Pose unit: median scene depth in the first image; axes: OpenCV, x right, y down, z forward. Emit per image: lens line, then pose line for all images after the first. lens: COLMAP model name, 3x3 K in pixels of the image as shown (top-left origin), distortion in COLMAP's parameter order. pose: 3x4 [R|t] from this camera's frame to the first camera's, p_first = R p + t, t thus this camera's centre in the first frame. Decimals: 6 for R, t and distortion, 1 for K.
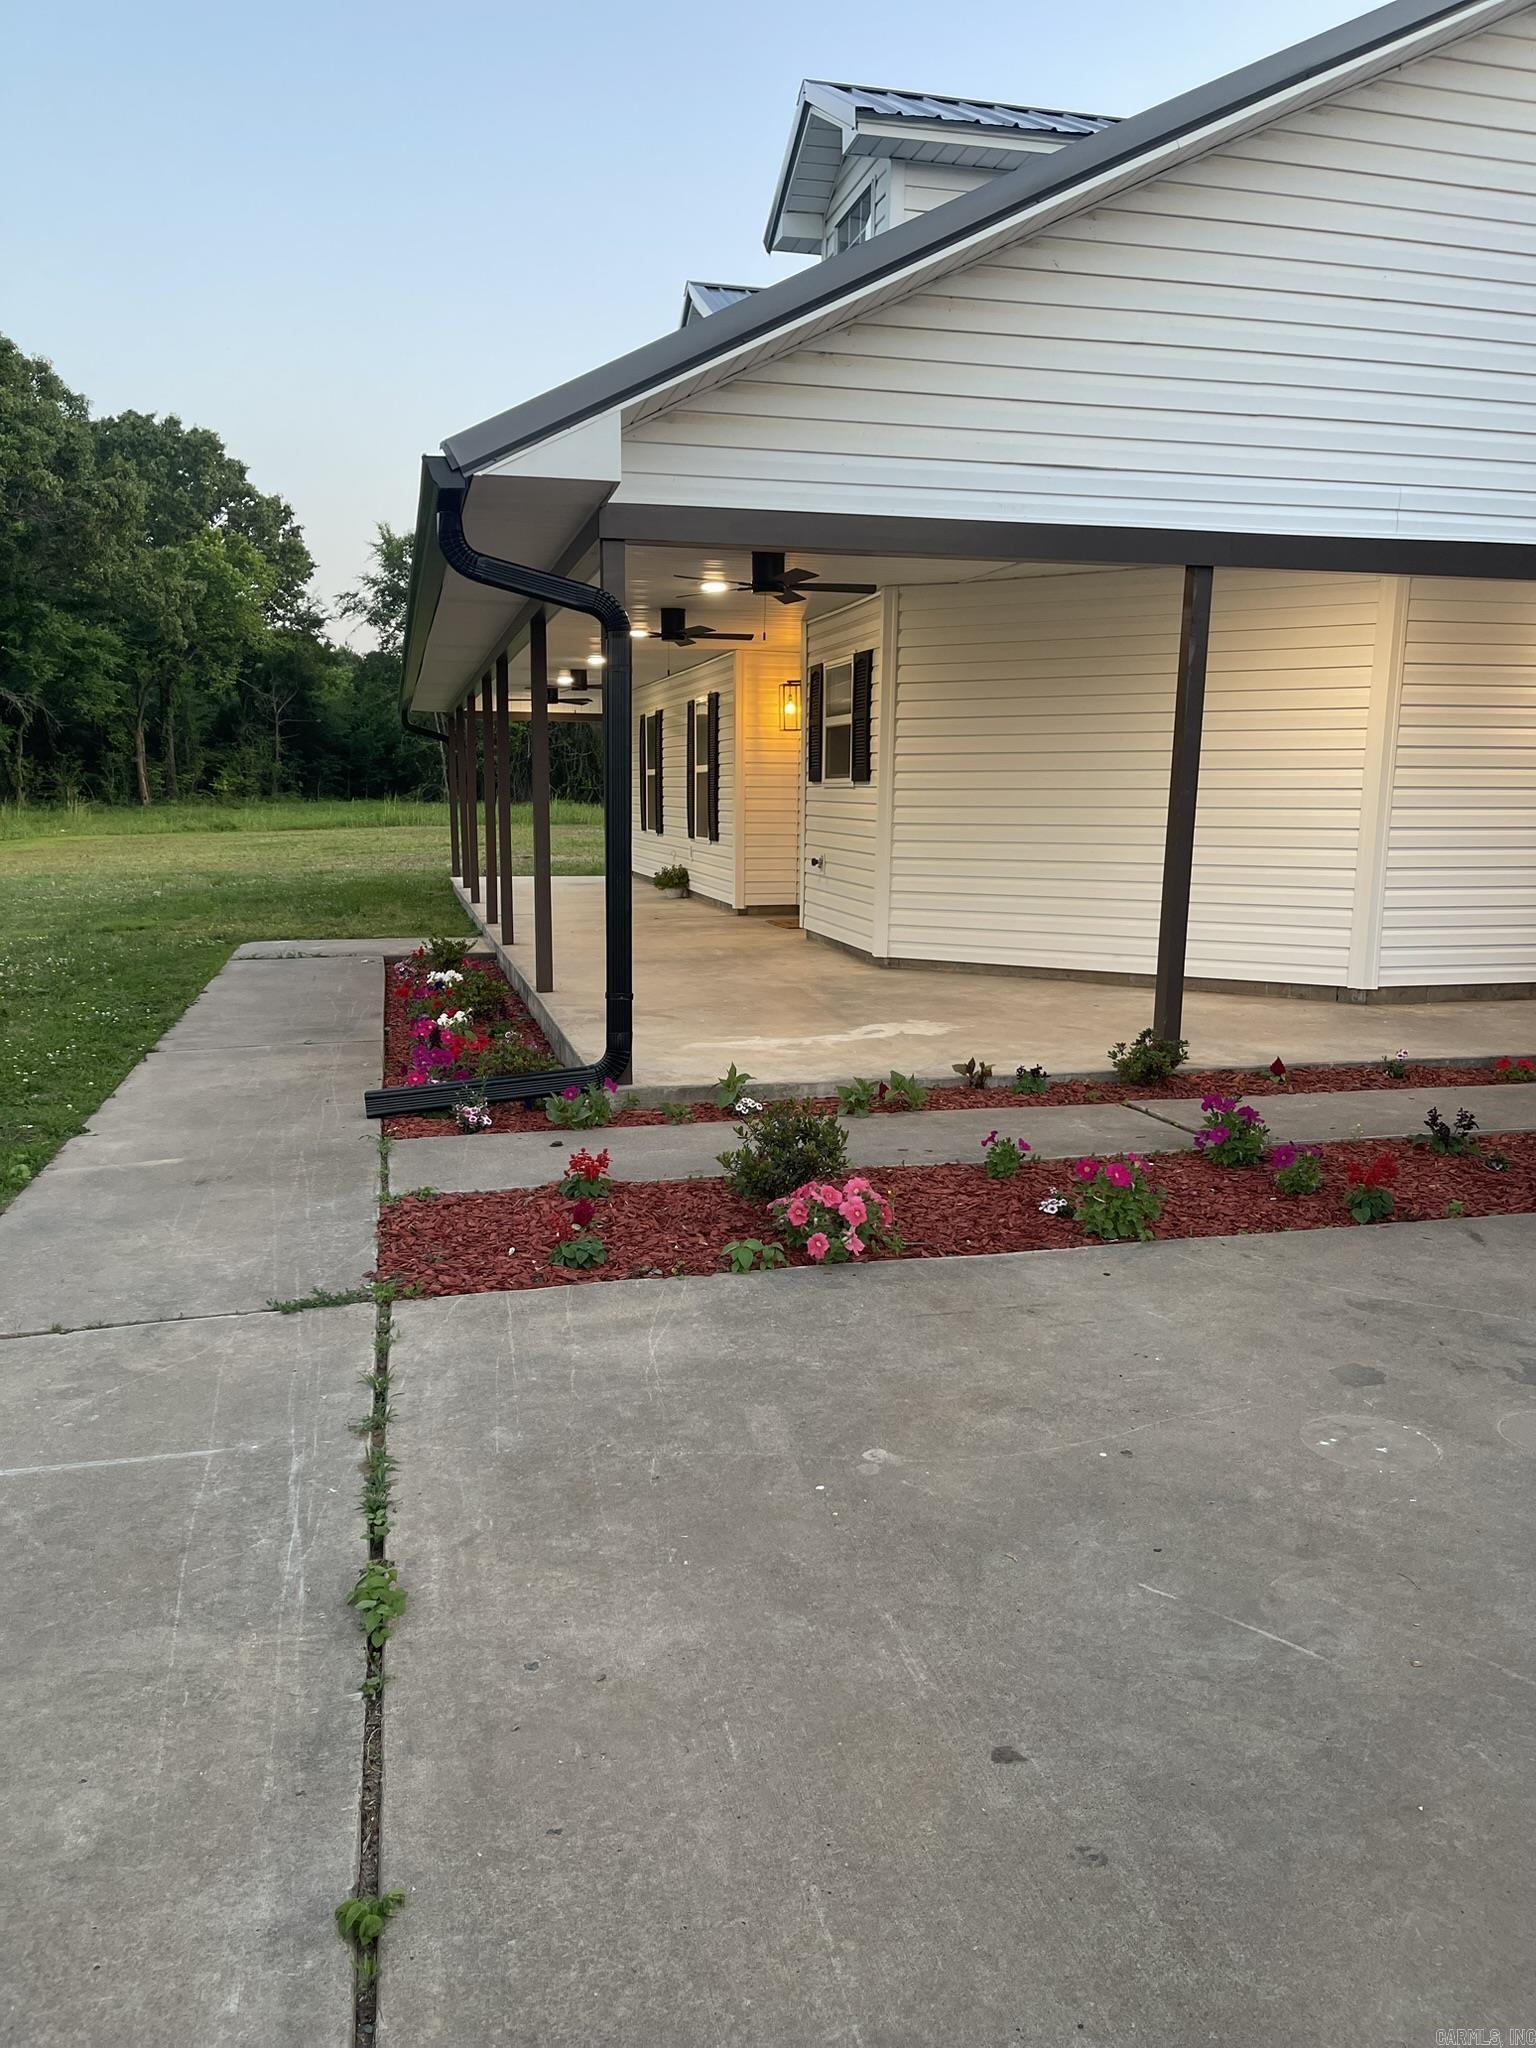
lens RADIAL K [[1547.7, 0, 752.1], [0, 1547.7, 1036.9], [0, 0, 1]] dist [0.063264, -0.071804]
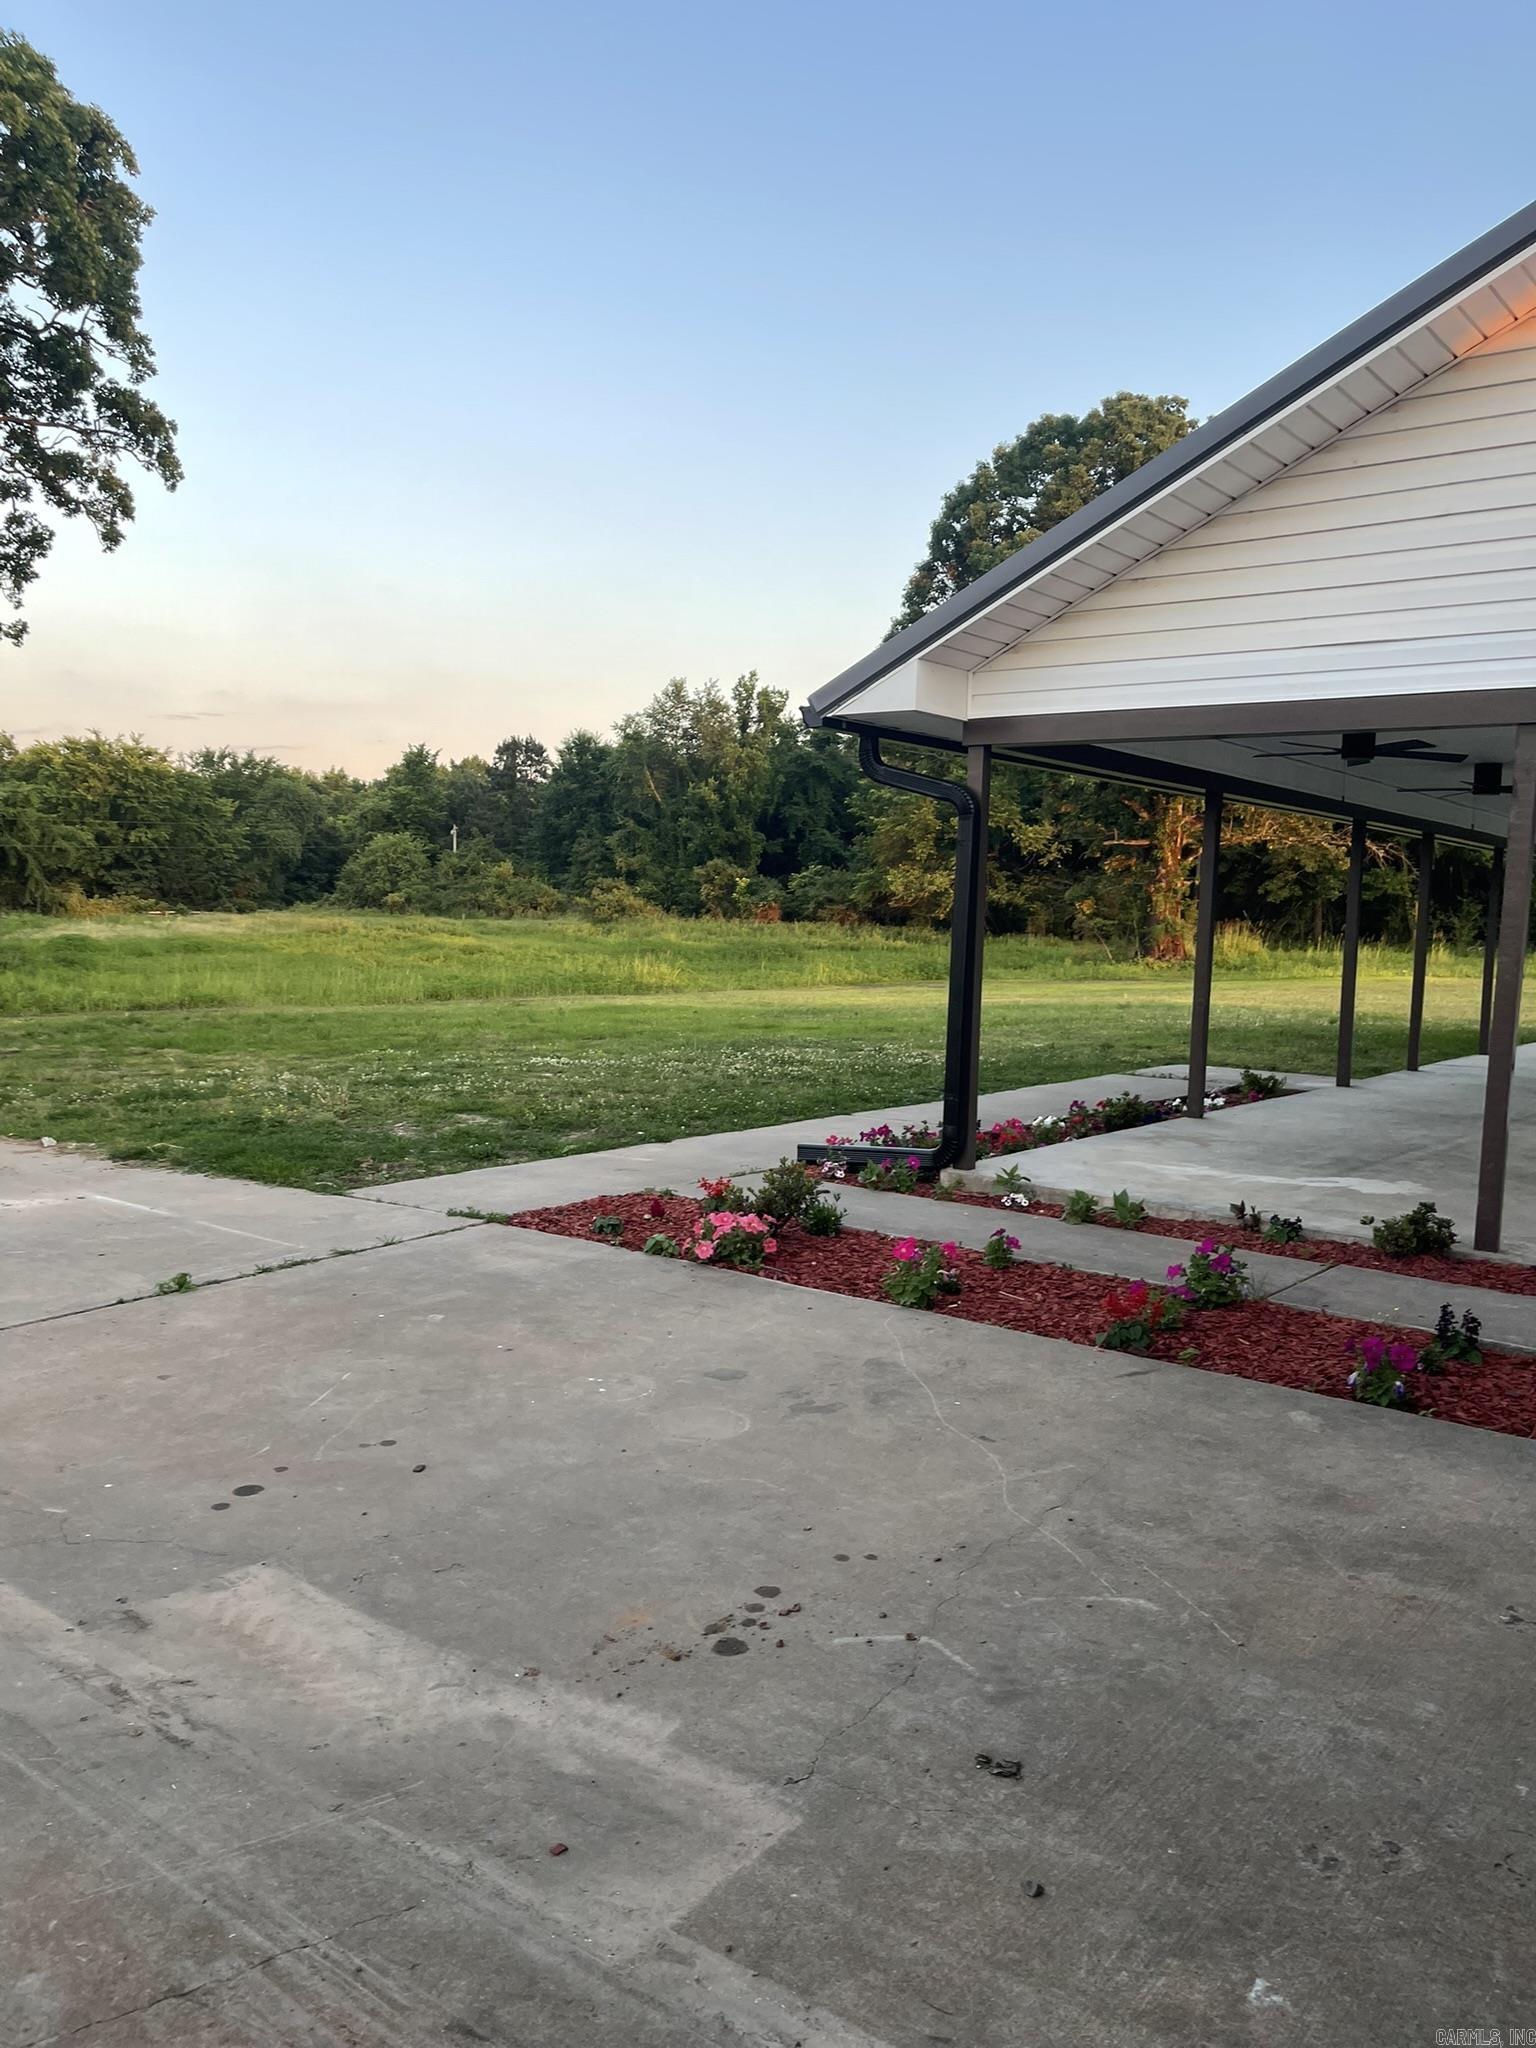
lens RADIAL K [[1547.0, 0, 752.2], [0, 1547.0, 1018.3], [0, 0, 1]] dist [0.075615, -0.084935]
pose [[0.623601, 0.073356, -0.778293, 0.344622], [-0.152195, 0.987930, -0.028830, -0.012605], [0.766784, 0.136431, 0.627239, 0.032164]]
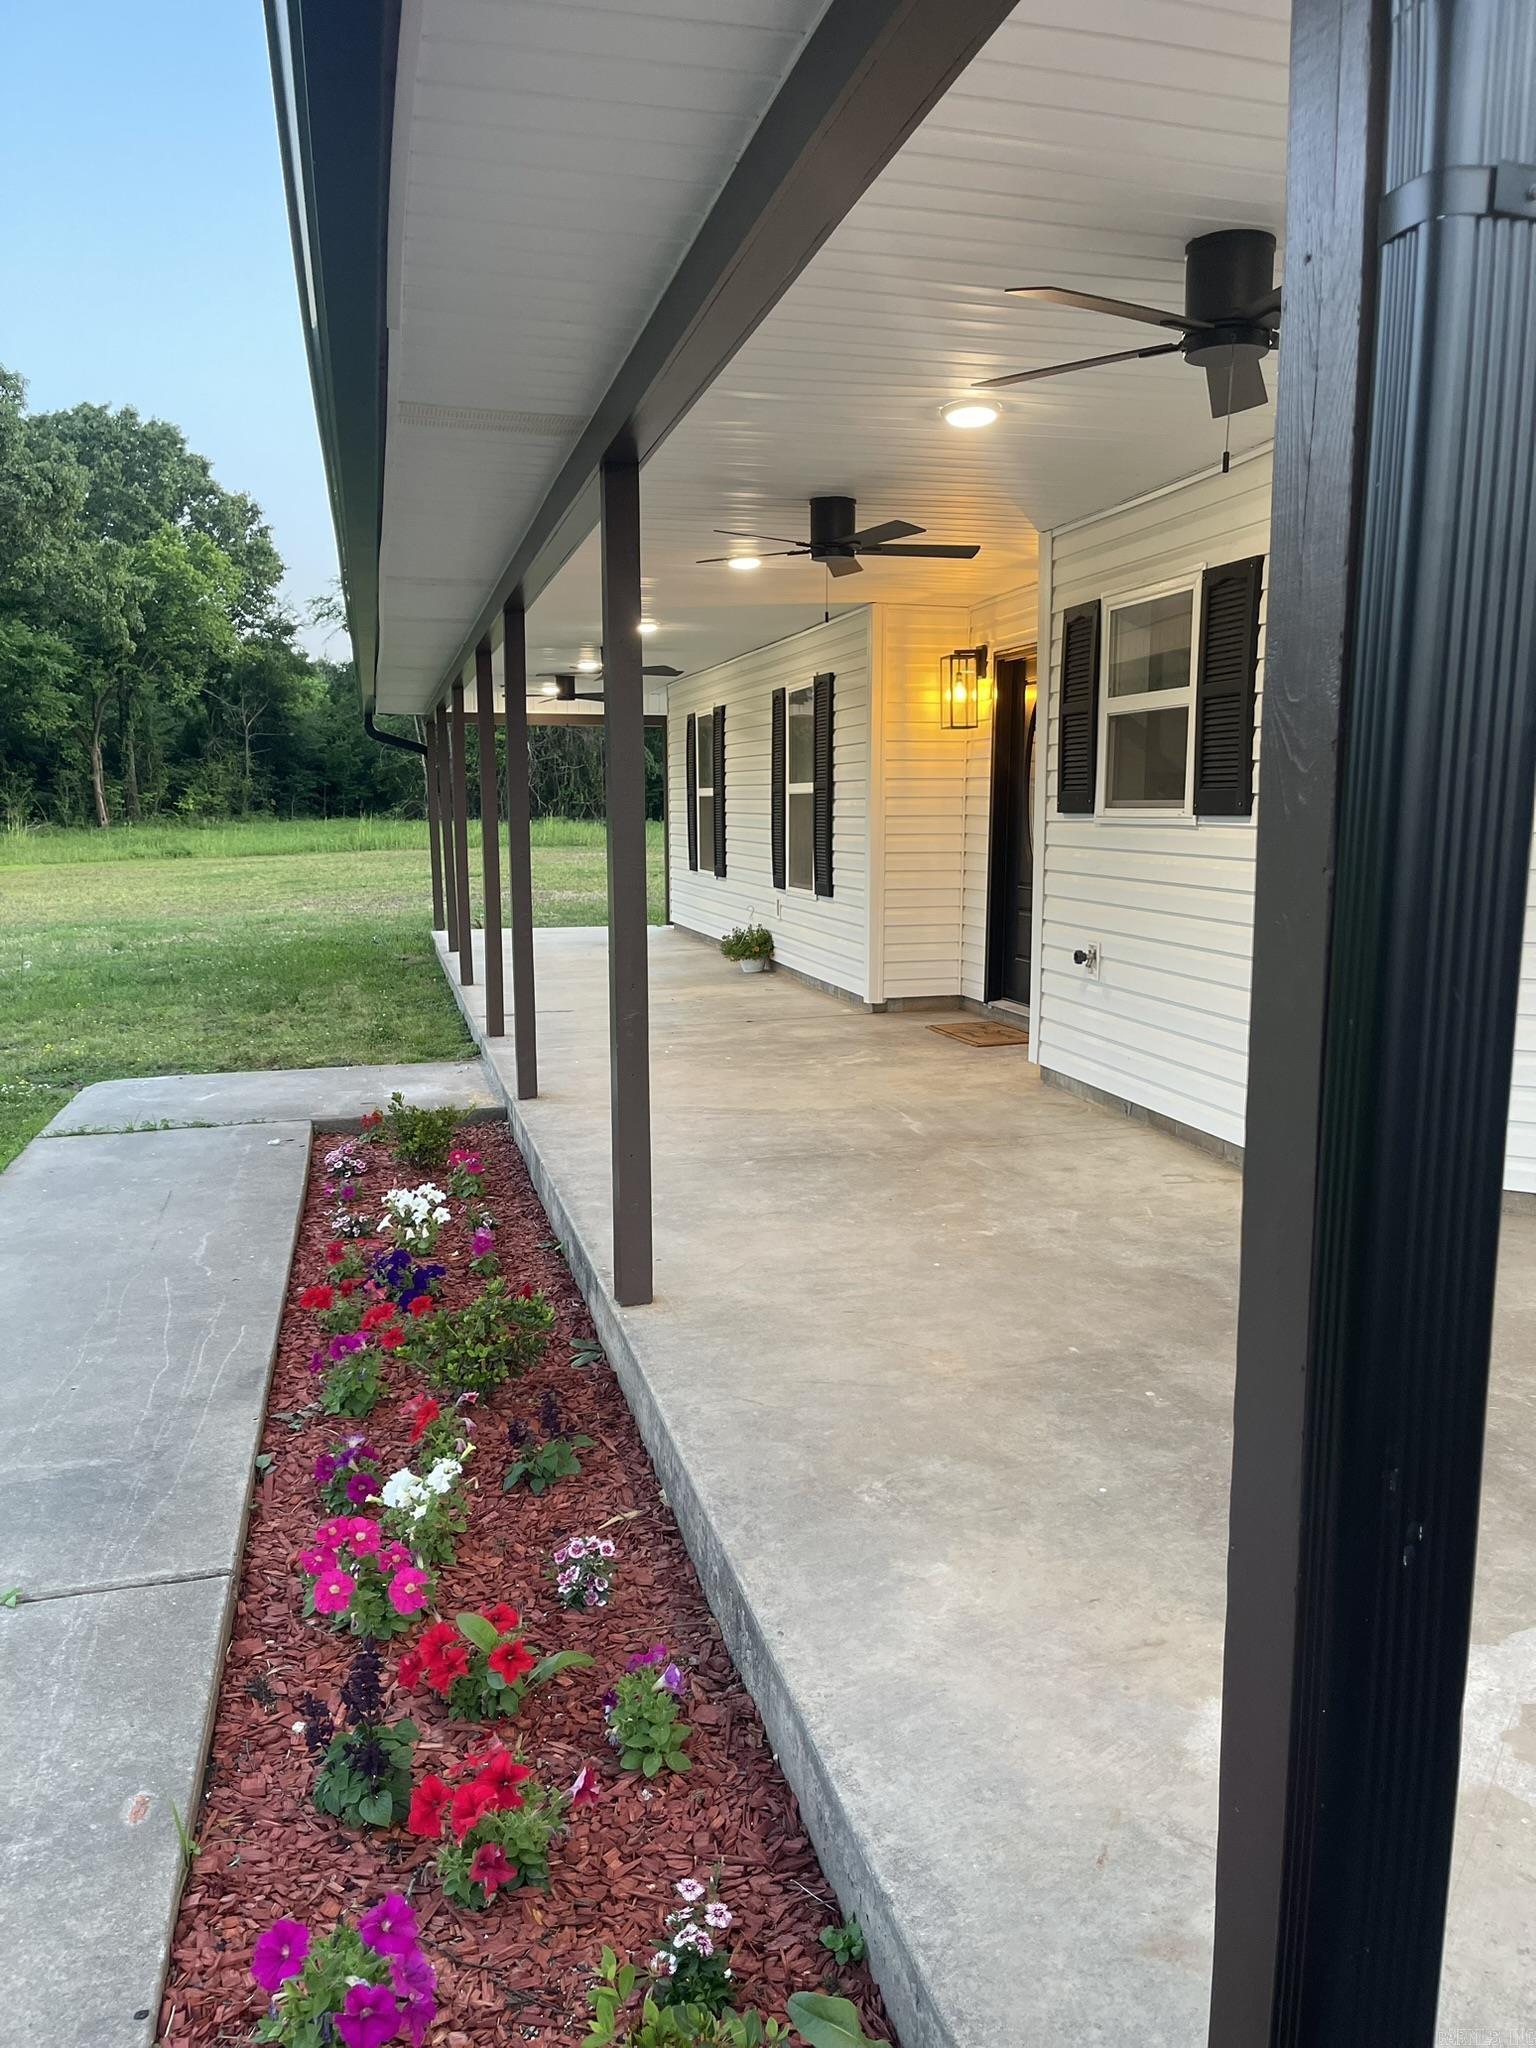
lens RADIAL K [[1549.2, 0, 763.3], [0, 1549.2, 1041.5], [0, 0, 1]] dist [0.051811, -0.043408]
pose [[0.999811, -0.011913, 0.015389, -0.067192], [0.011977, 0.999920, -0.004030, -0.066592], [-0.015340, 0.004214, 0.999873, 0.360006]]
